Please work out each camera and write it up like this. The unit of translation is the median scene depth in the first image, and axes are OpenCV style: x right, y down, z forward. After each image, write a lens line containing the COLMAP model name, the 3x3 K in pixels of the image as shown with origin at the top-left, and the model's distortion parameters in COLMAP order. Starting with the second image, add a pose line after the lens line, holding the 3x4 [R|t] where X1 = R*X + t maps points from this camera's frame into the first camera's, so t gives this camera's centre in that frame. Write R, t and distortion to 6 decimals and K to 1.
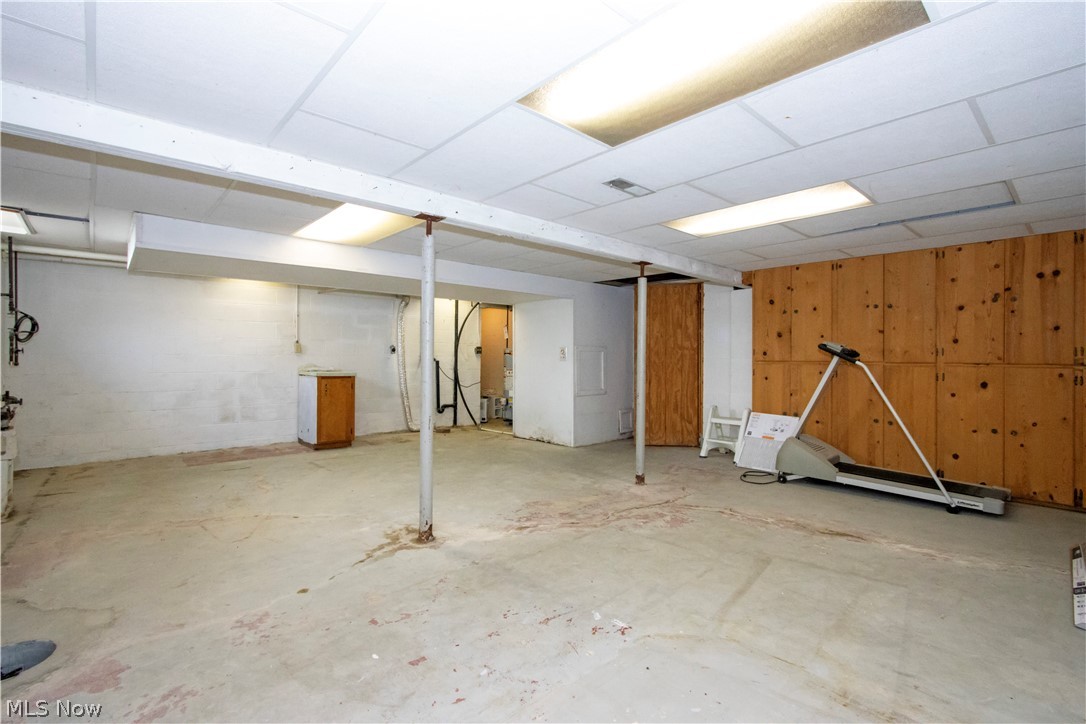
lens RADIAL K [[503.4, 0, 543.4], [0, 503.4, 355.3], [0, 0, 1]] dist [-0.017881, 0.000094]
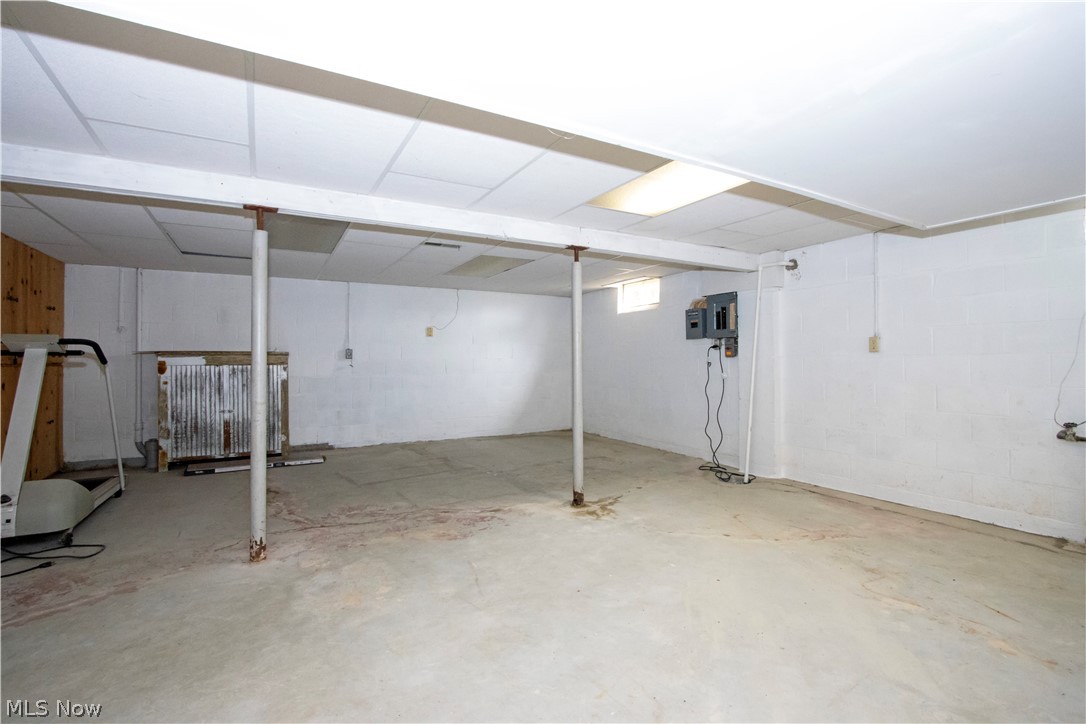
lens RADIAL K [[503.4, 0, 543.4], [0, 503.4, 355.3], [0, 0, 1]] dist [-0.017881, 0.000094]
pose [[-0.975751, -0.000685, 0.218884, -0.370287], [-0.004146, 0.999874, -0.015353, 0.013215], [-0.218846, -0.015888, -0.975630, 1.965593]]
